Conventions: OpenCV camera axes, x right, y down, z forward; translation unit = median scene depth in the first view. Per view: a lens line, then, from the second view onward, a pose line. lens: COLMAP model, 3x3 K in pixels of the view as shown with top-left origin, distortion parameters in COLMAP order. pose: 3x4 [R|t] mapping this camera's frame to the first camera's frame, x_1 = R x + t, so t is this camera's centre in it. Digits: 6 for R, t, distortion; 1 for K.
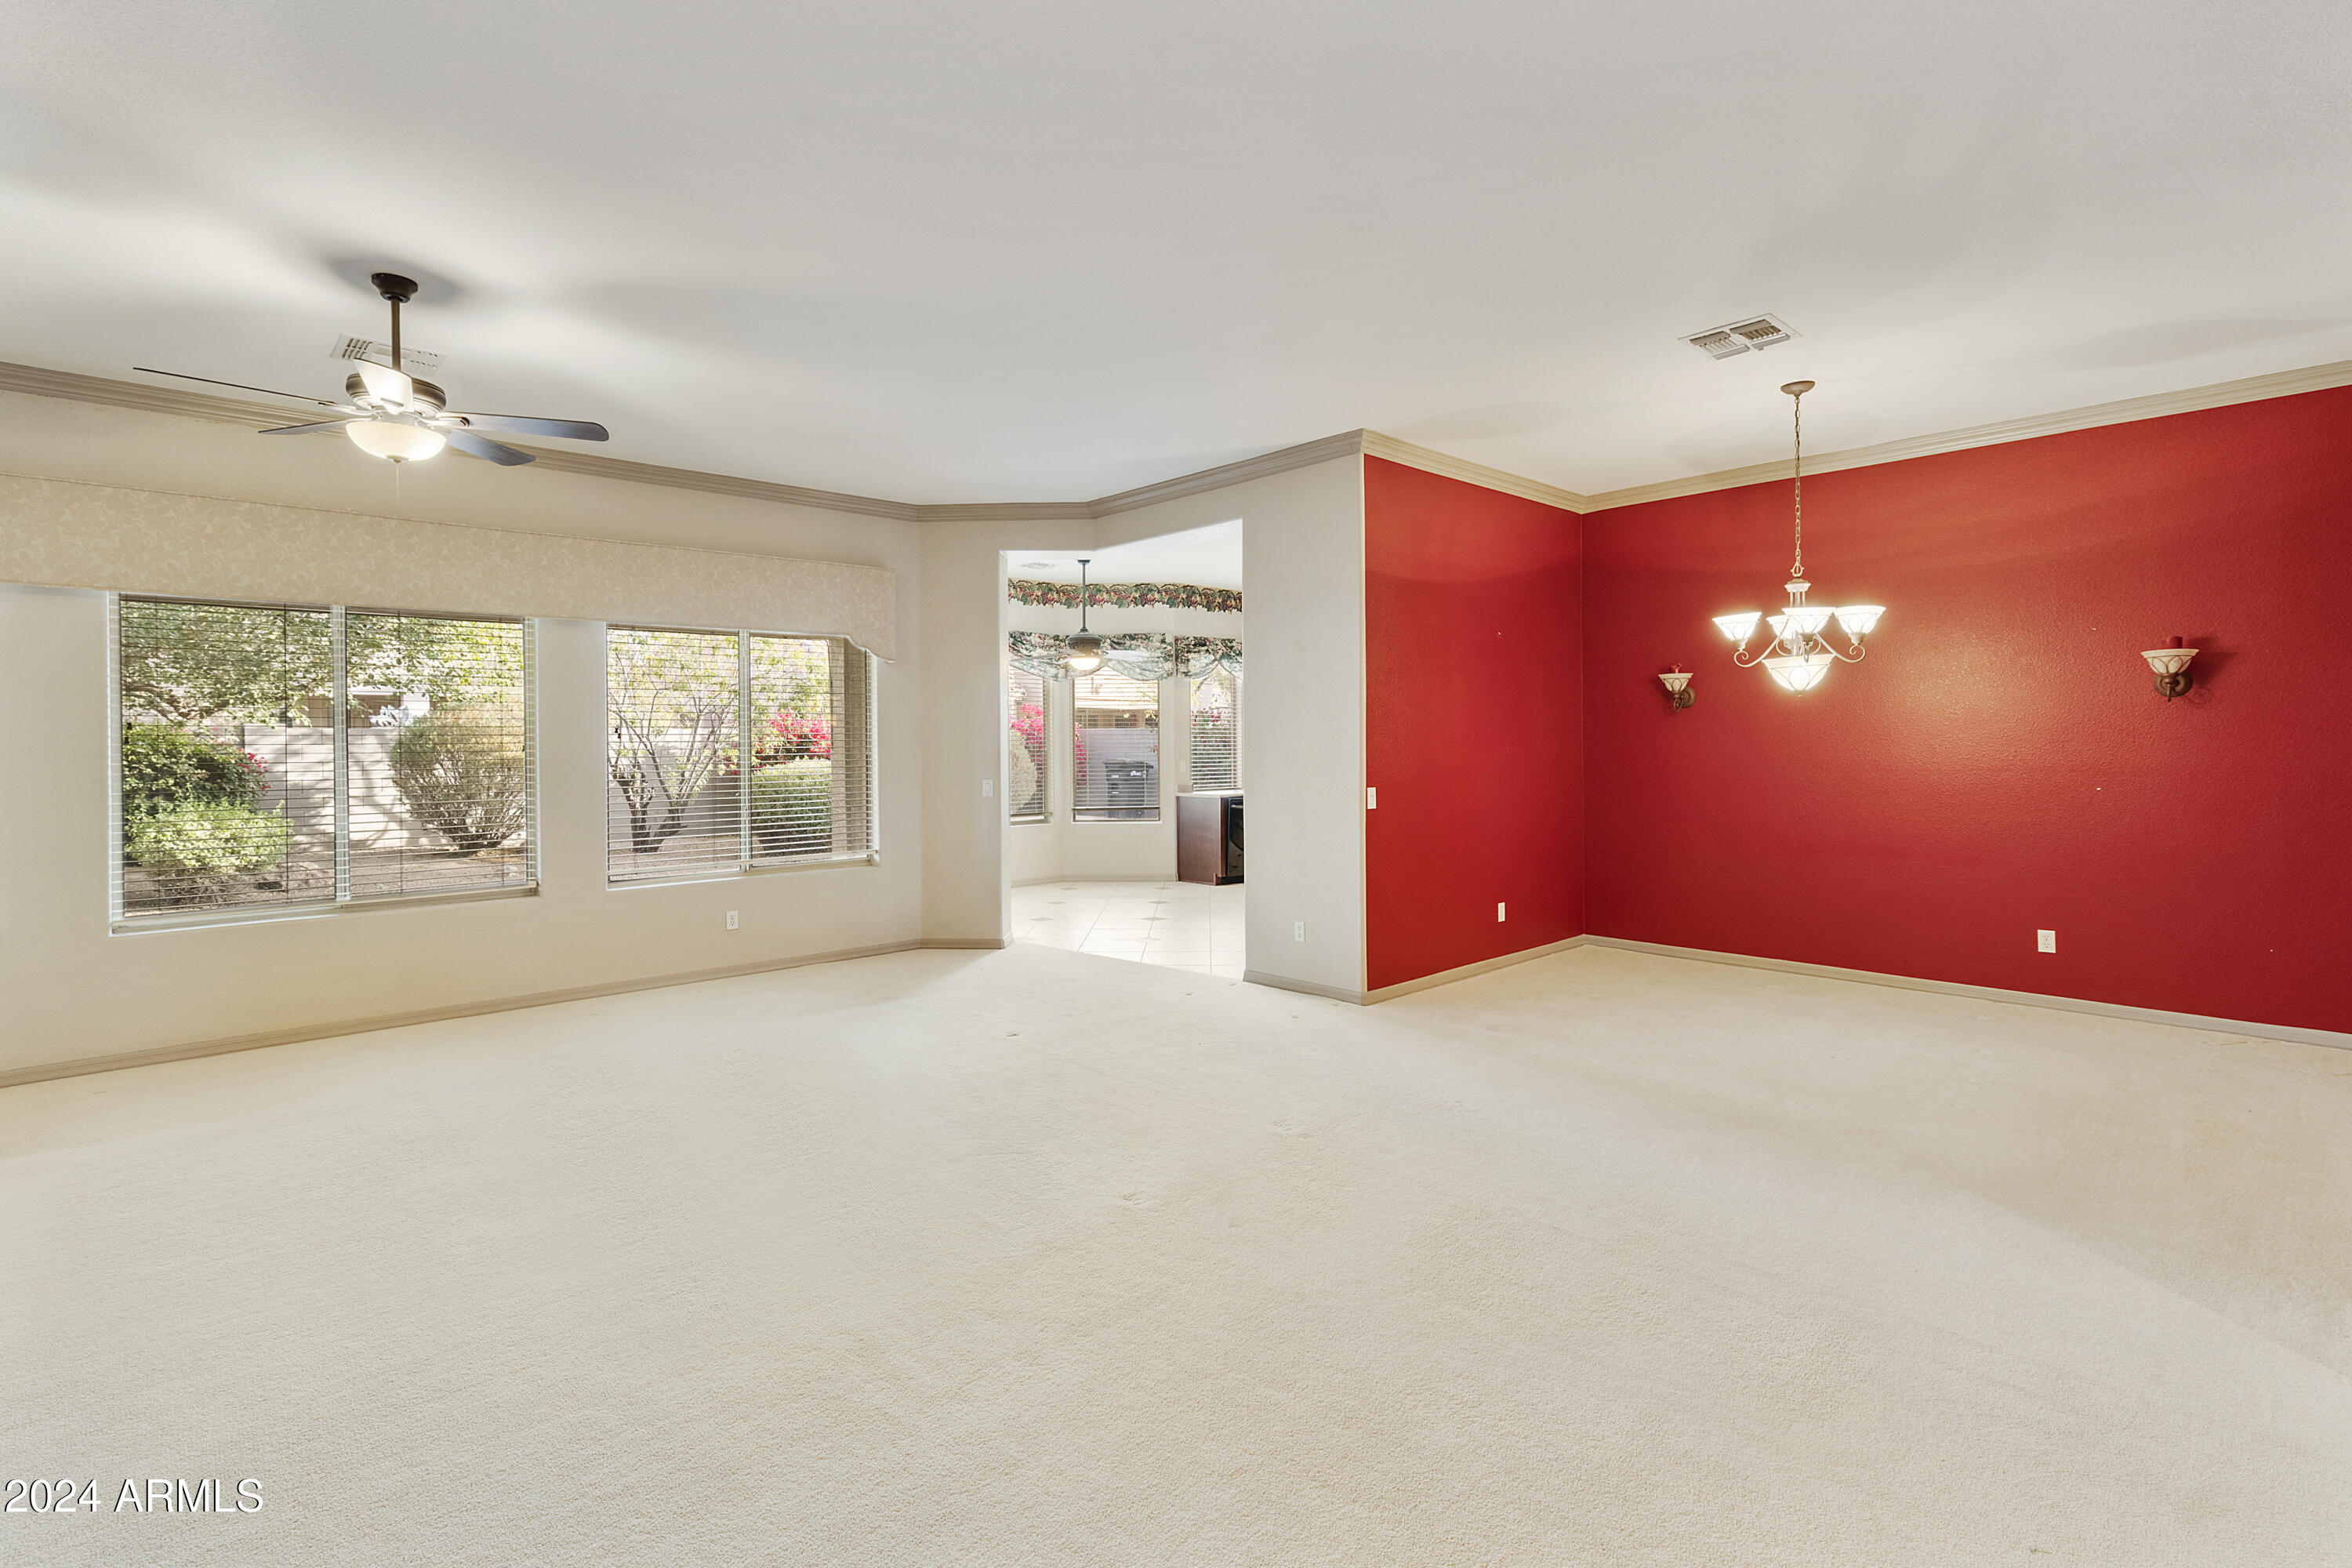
lens RADIAL K [[1086.2, 0, 1179.5], [0, 1086.2, 758.7], [0, 0, 1]] dist [0.004959, -0.000250]
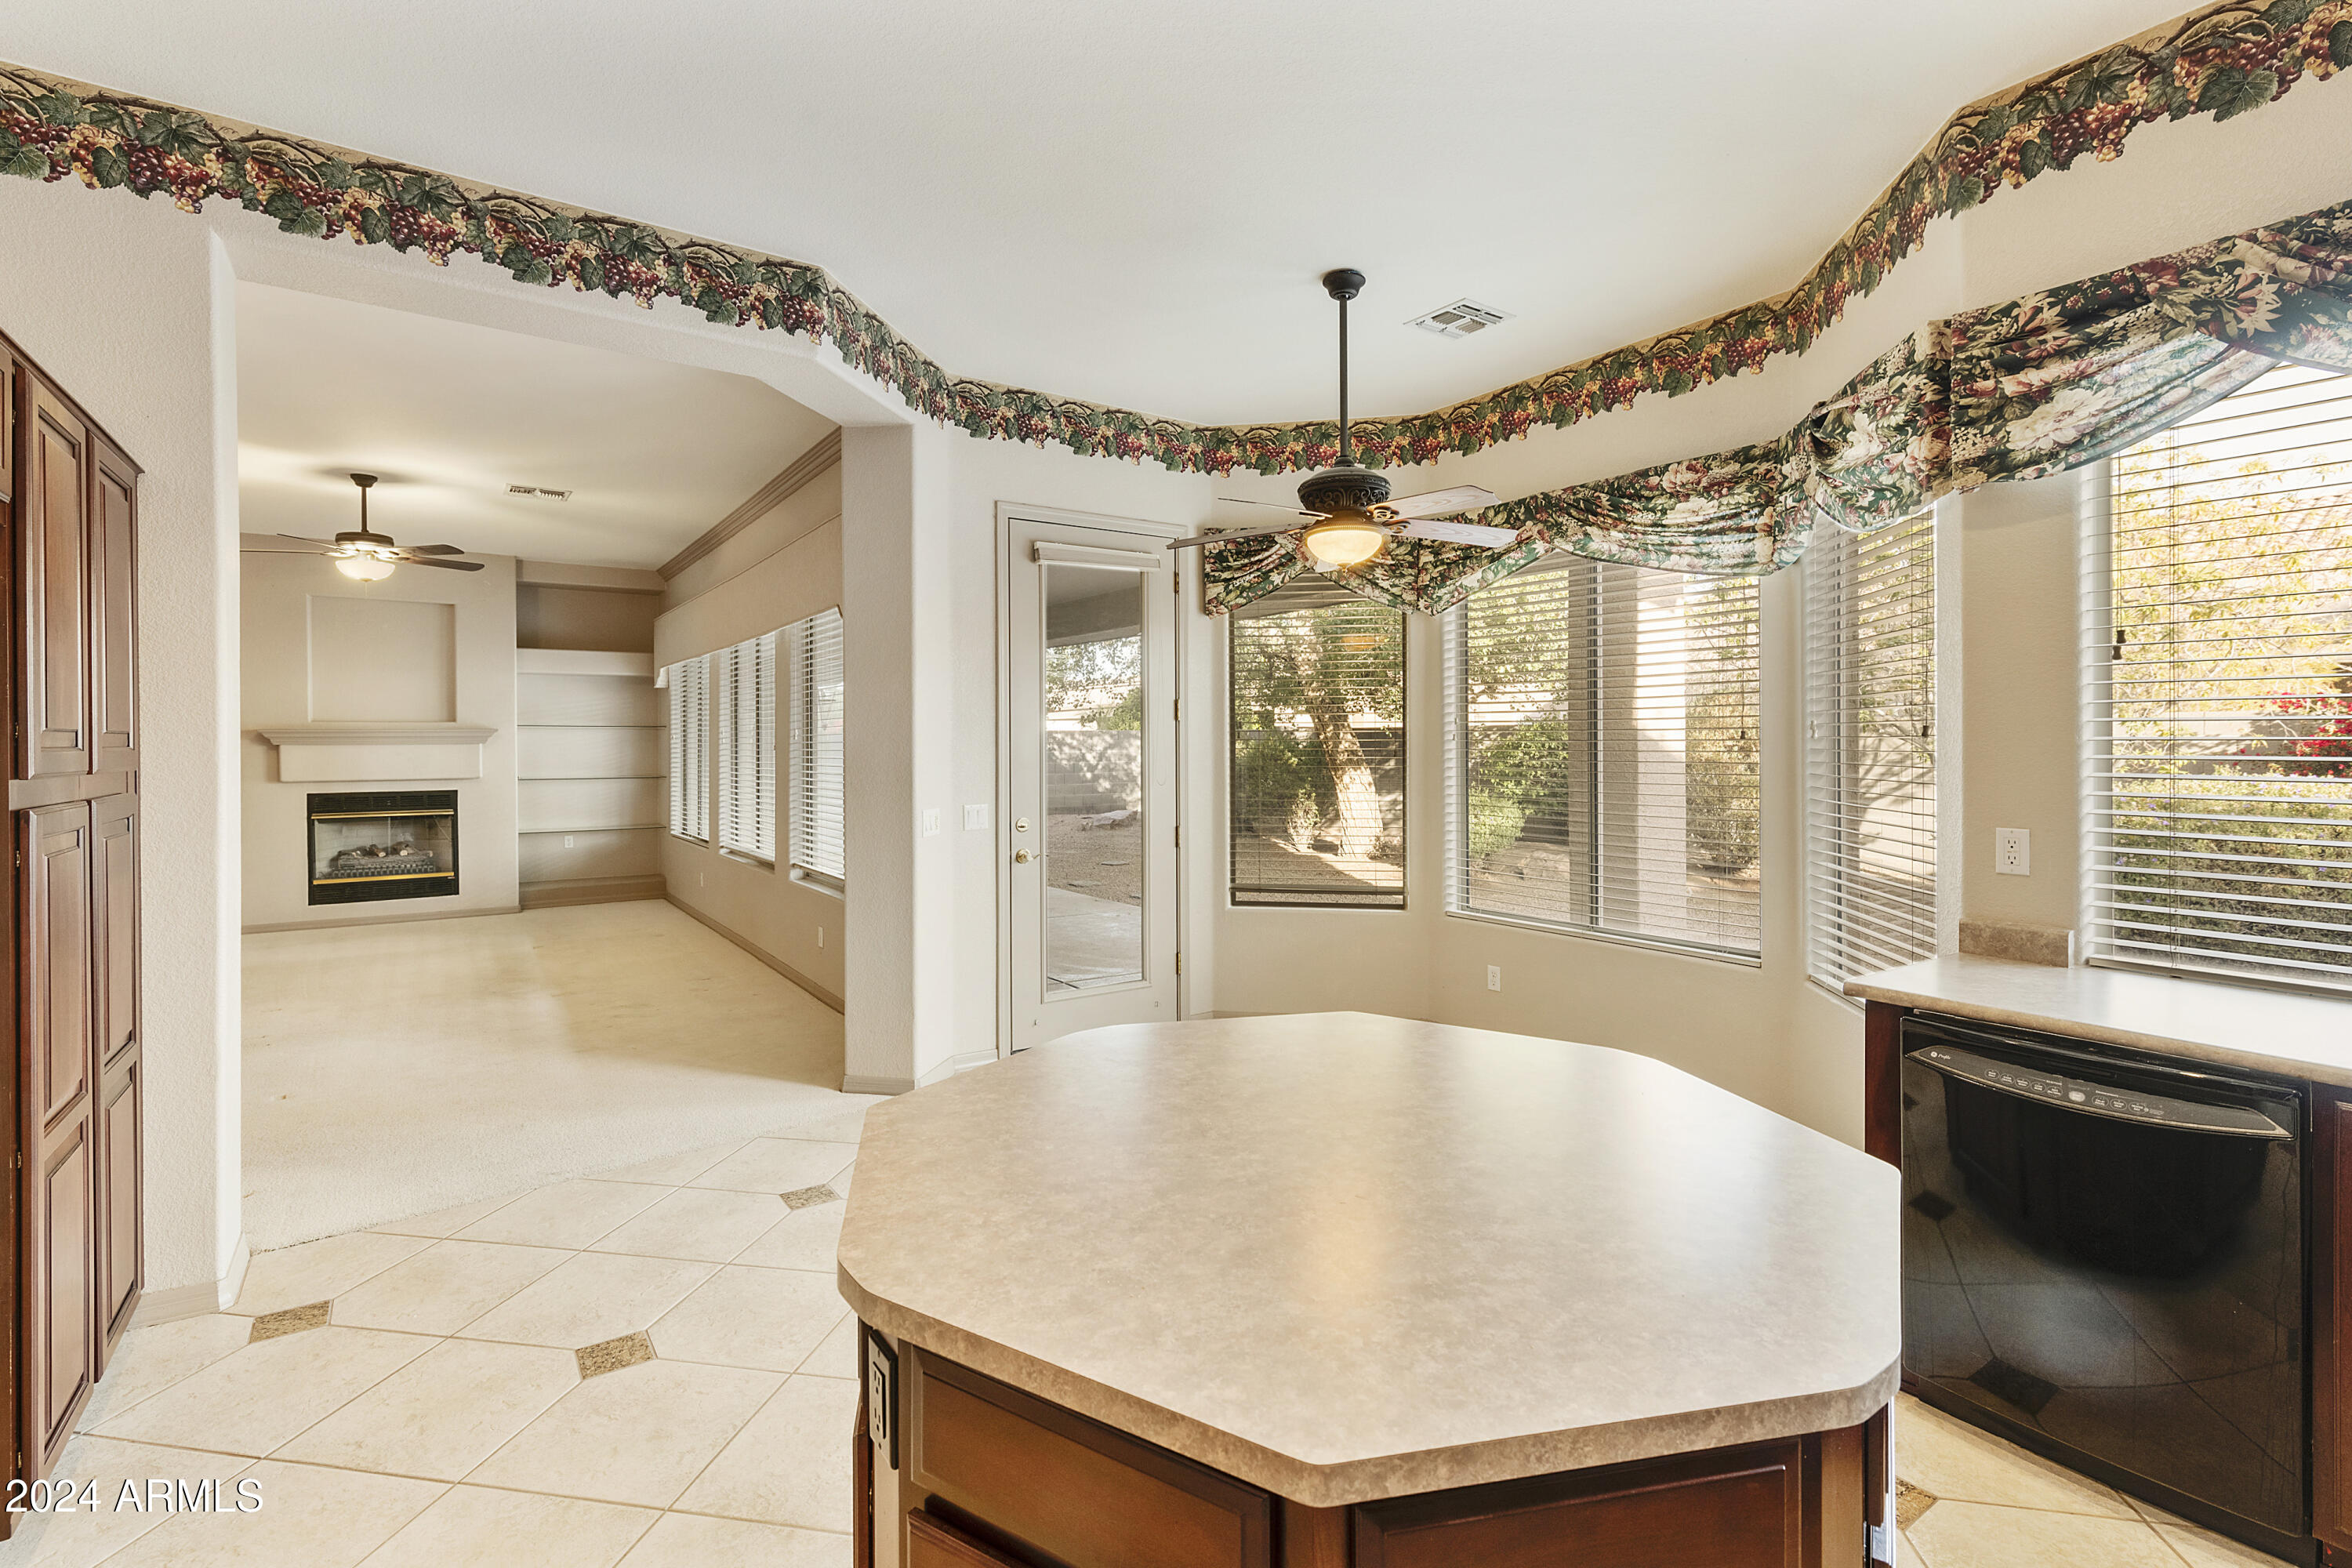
lens RADIAL K [[1086.2, 0, 1175.4], [0, 1086.2, 747.7], [0, 0, 1]] dist [0.004959, -0.000250]
pose [[-0.155333, 0.010532, -0.987806, 0.388127], [-0.012814, 0.999838, 0.012675, -0.022792], [0.987779, 0.014626, -0.155172, 1.227512]]
